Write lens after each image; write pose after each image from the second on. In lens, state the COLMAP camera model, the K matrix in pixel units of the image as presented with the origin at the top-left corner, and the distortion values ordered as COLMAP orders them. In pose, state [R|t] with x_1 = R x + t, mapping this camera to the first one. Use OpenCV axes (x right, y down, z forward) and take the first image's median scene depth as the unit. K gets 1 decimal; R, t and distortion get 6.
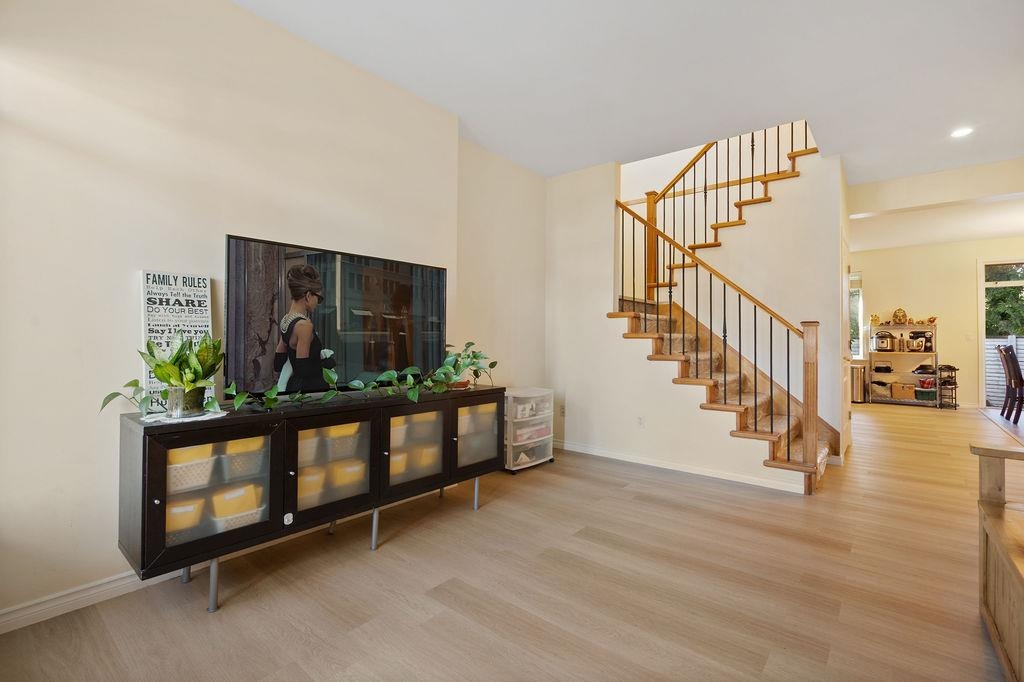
lens RADIAL K [[463.8, 0, 512.4], [0, 463.8, 337.3], [0, 0, 1]] dist [-0.003731, 0.003392]
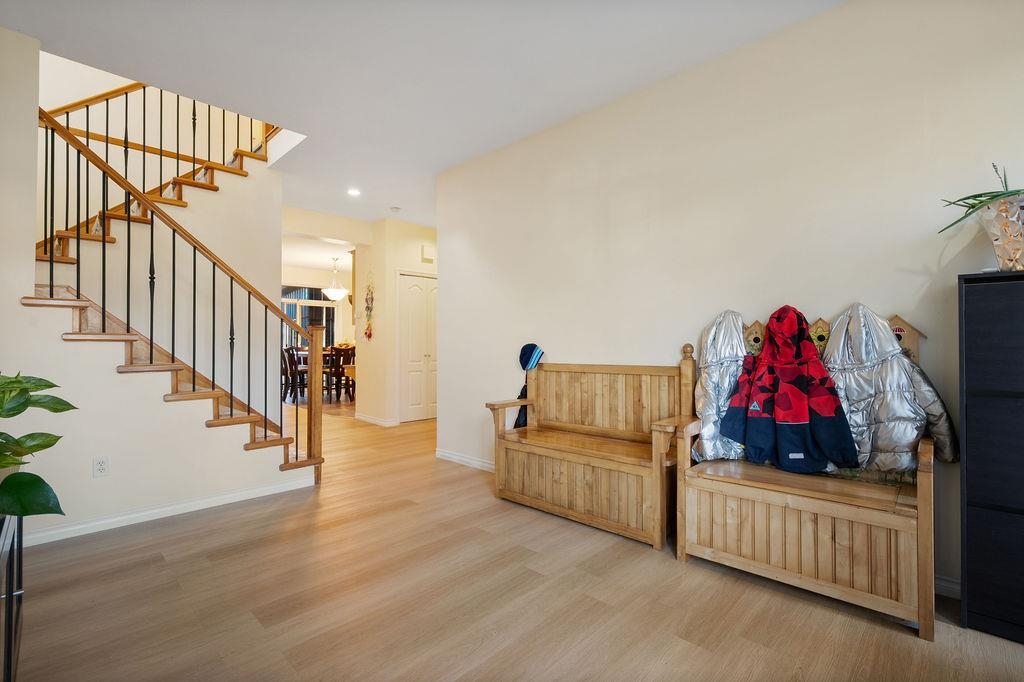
lens RADIAL K [[463.8, 0, 509.6], [0, 463.8, 345.4], [0, 0, 1]] dist [-0.003731, 0.003392]
pose [[0.078698, -0.006353, 0.996878, -0.500020], [-0.004572, 0.999967, 0.006734, 0.002742], [-0.996888, -0.005087, 0.078667, 0.560653]]
